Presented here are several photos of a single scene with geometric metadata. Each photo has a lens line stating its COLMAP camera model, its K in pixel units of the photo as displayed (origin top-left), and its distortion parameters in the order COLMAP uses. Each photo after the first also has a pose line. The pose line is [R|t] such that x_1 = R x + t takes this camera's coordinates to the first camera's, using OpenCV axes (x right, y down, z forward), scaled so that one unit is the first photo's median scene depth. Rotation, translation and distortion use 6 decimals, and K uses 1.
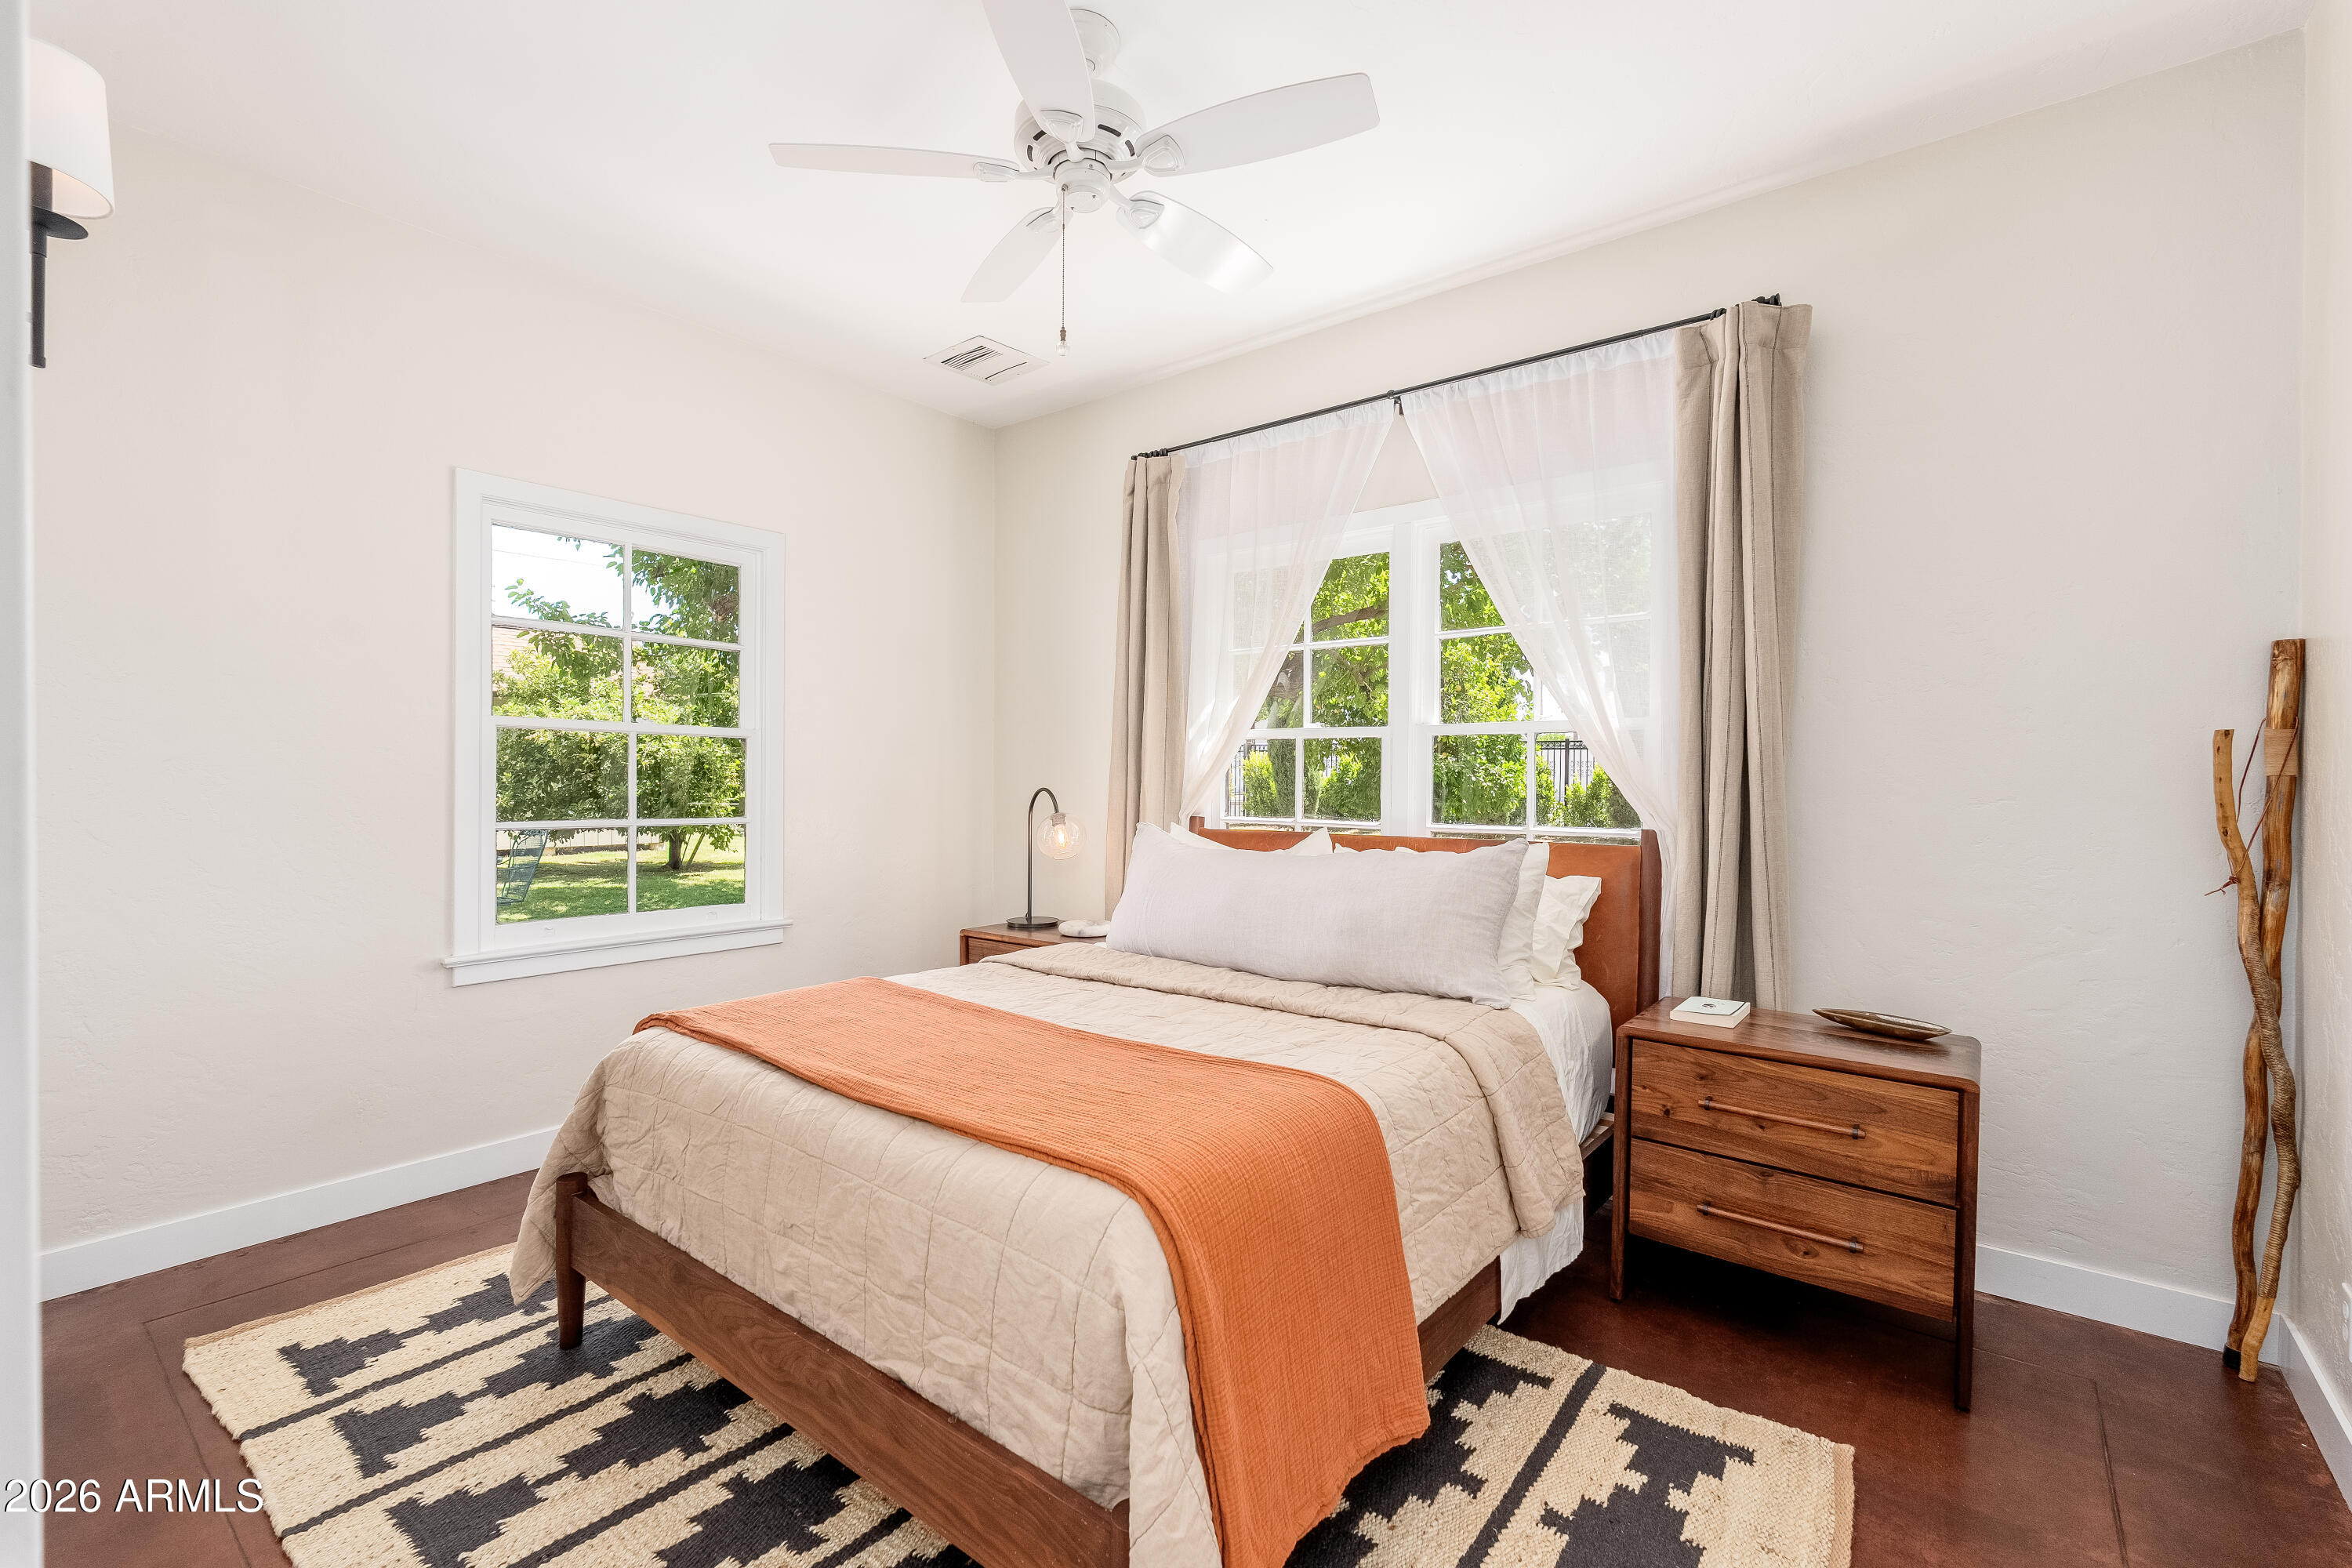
lens RADIAL K [[1030.5, 0, 1186.1], [0, 1030.5, 783.0], [0, 0, 1]] dist [-0.000698, -0.000333]
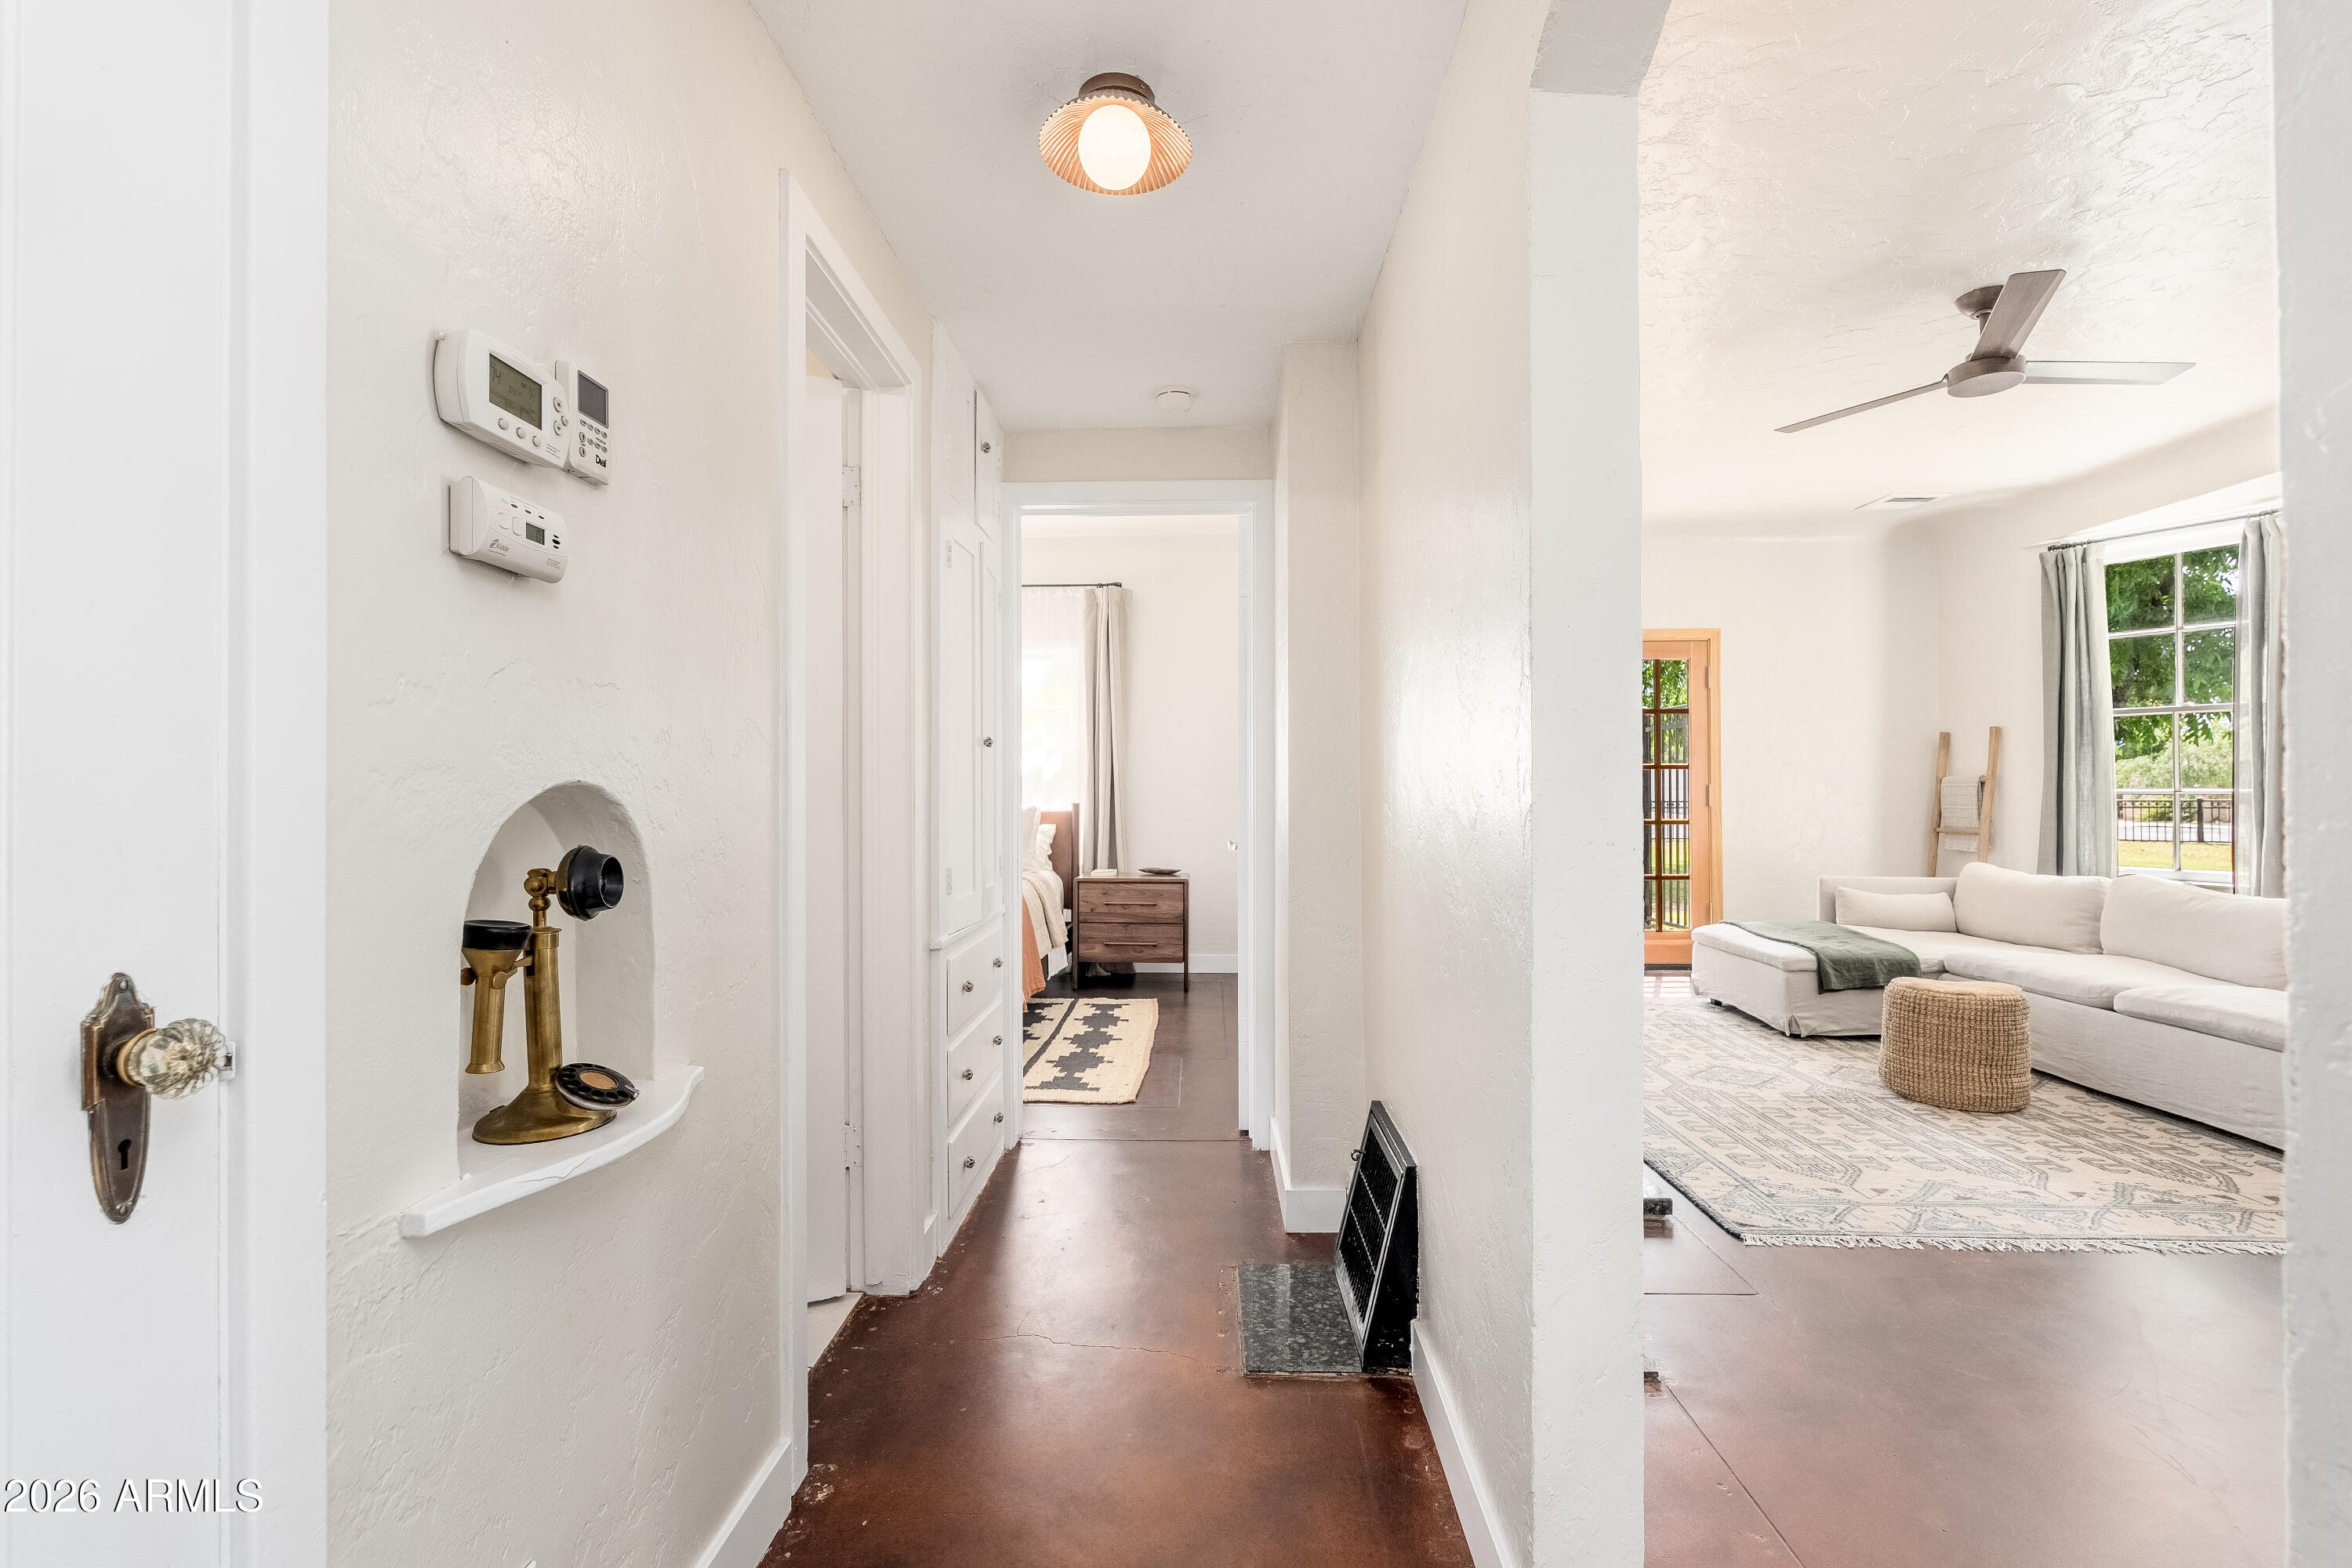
lens RADIAL K [[1030.5, 0, 1180.7], [0, 1030.5, 789.6], [0, 0, 1]] dist [-0.000698, -0.000333]
pose [[0.812834, -0.013084, 0.582349, -0.862945], [0.015969, 0.999872, 0.000175, 0.025070], [-0.582277, 0.009157, 0.812939, -1.242541]]
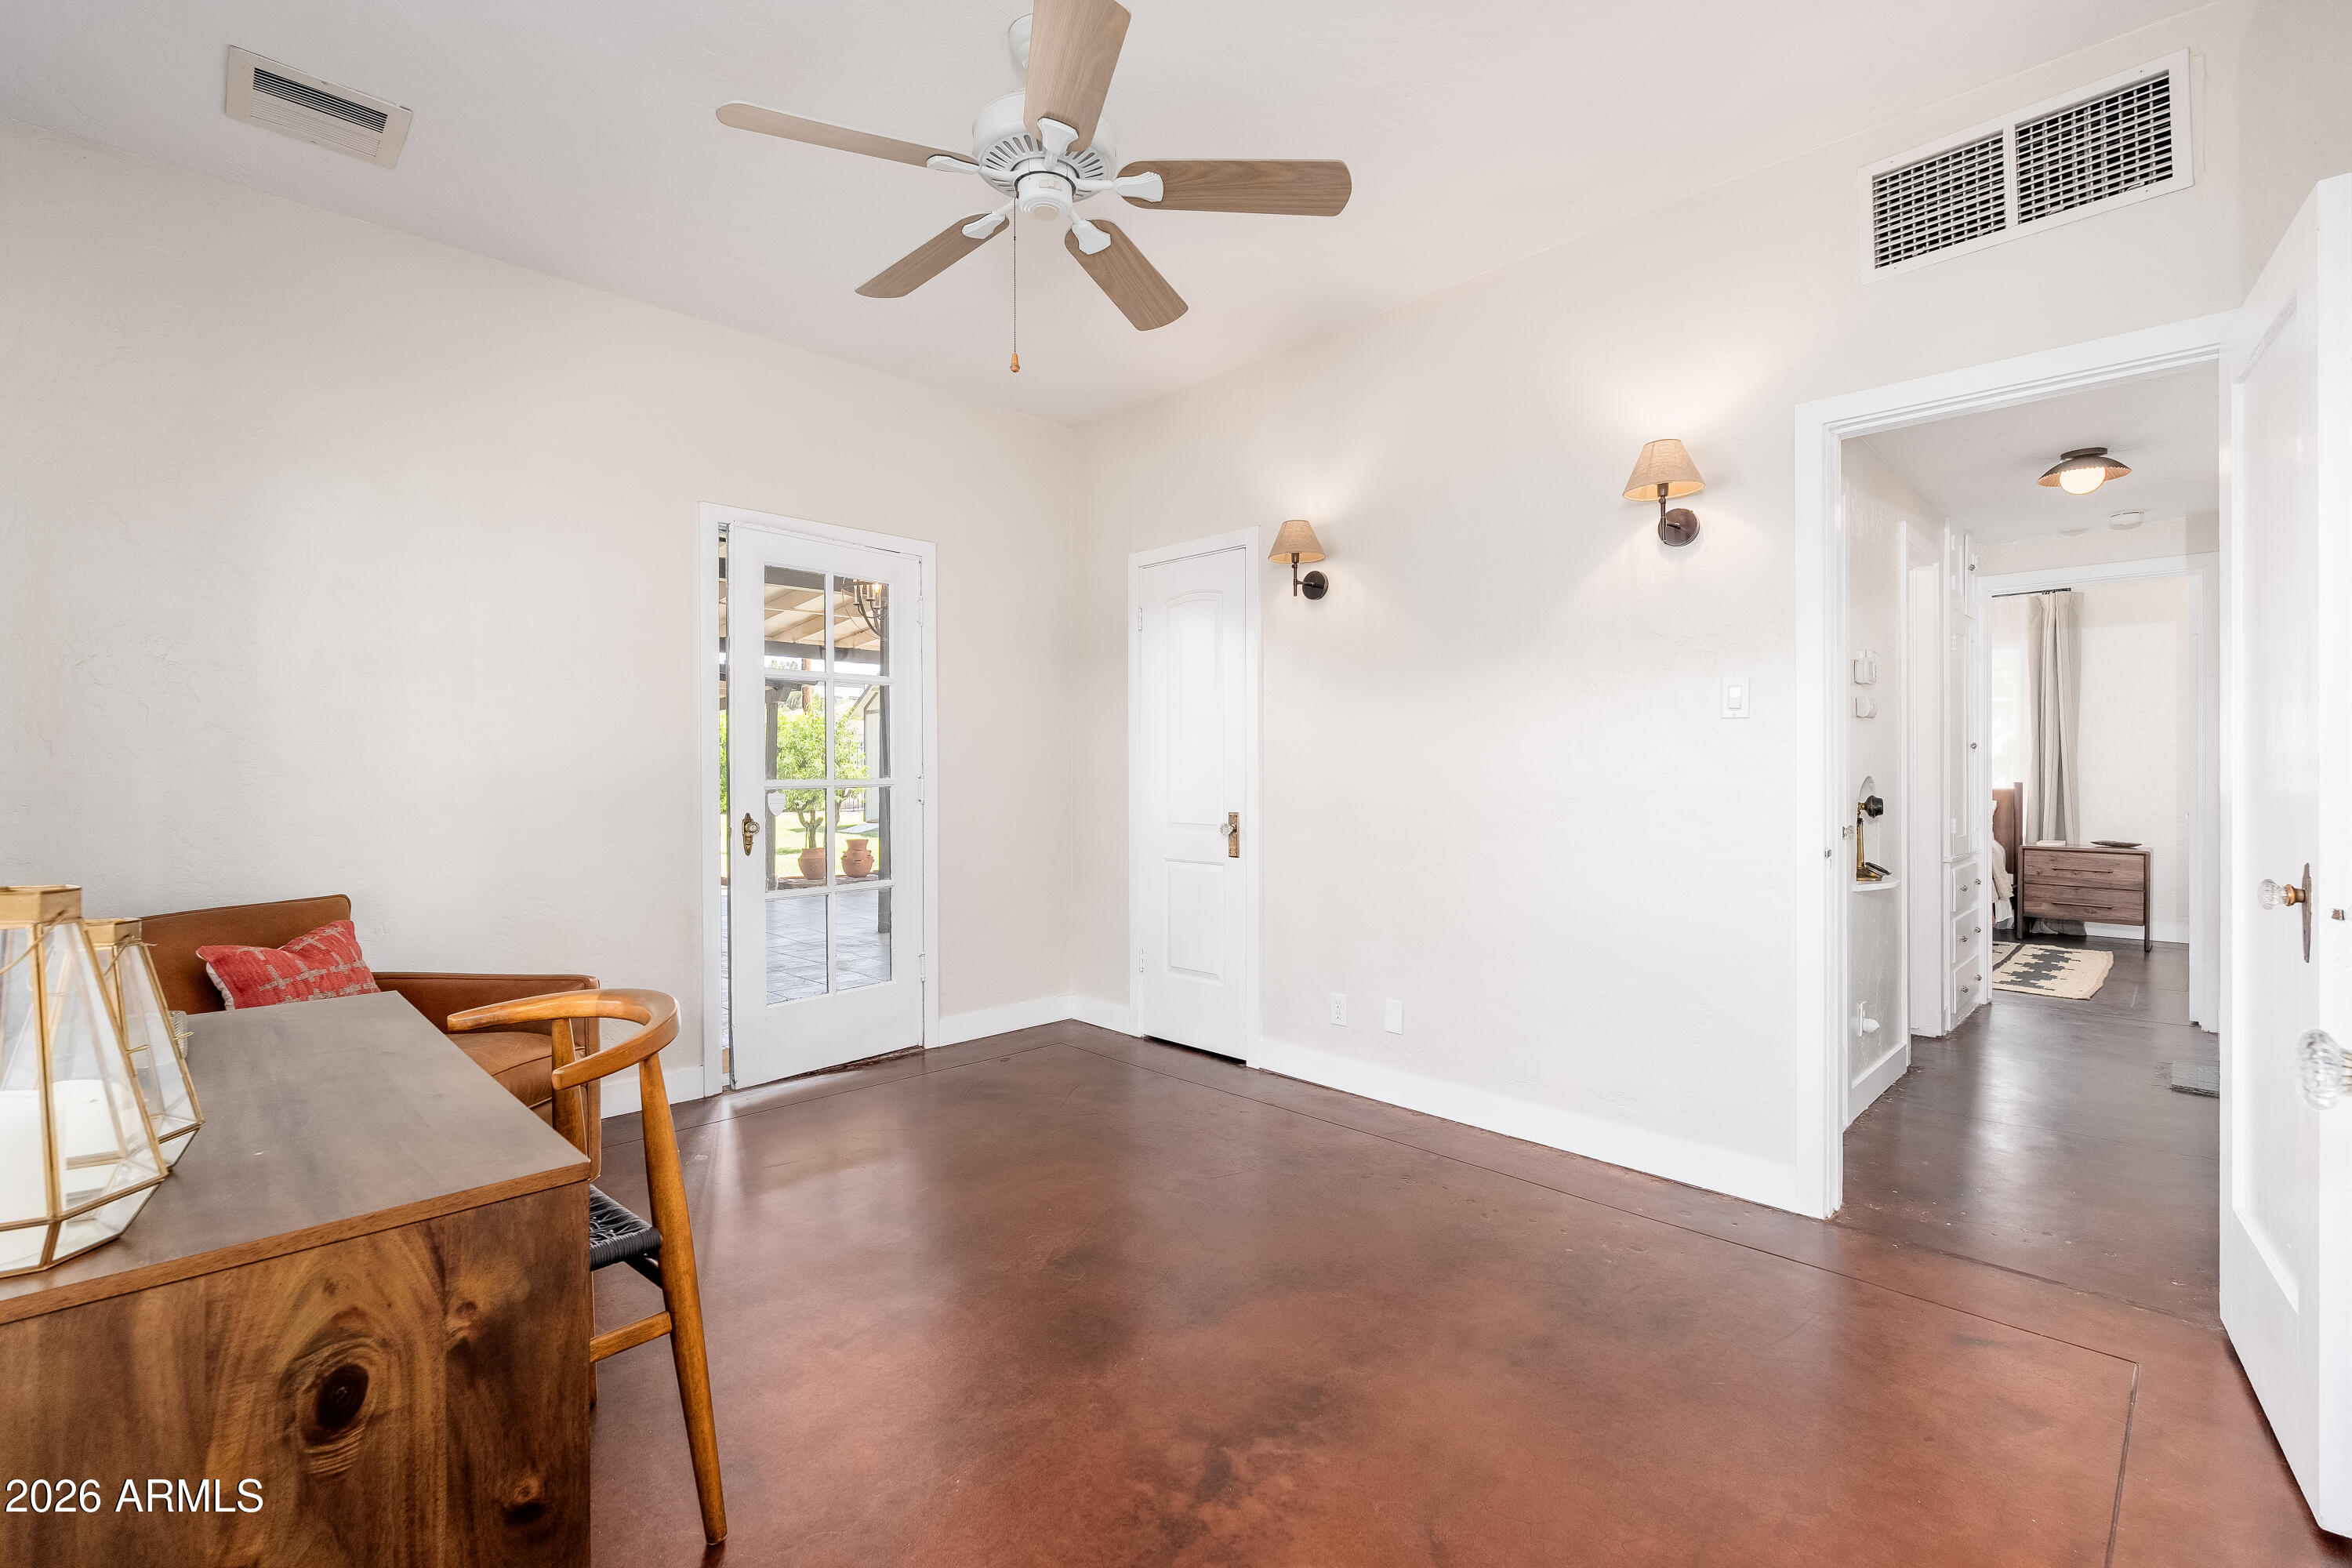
lens RADIAL K [[1030.5, 0, 1177.7], [0, 1030.5, 773.3], [0, 0, 1]] dist [-0.000698, -0.000333]
pose [[0.989873, -0.015237, -0.141134, -1.640257], [0.014750, 0.999881, -0.004492, 0.004340], [0.141186, 0.002365, 0.989980, -2.402974]]
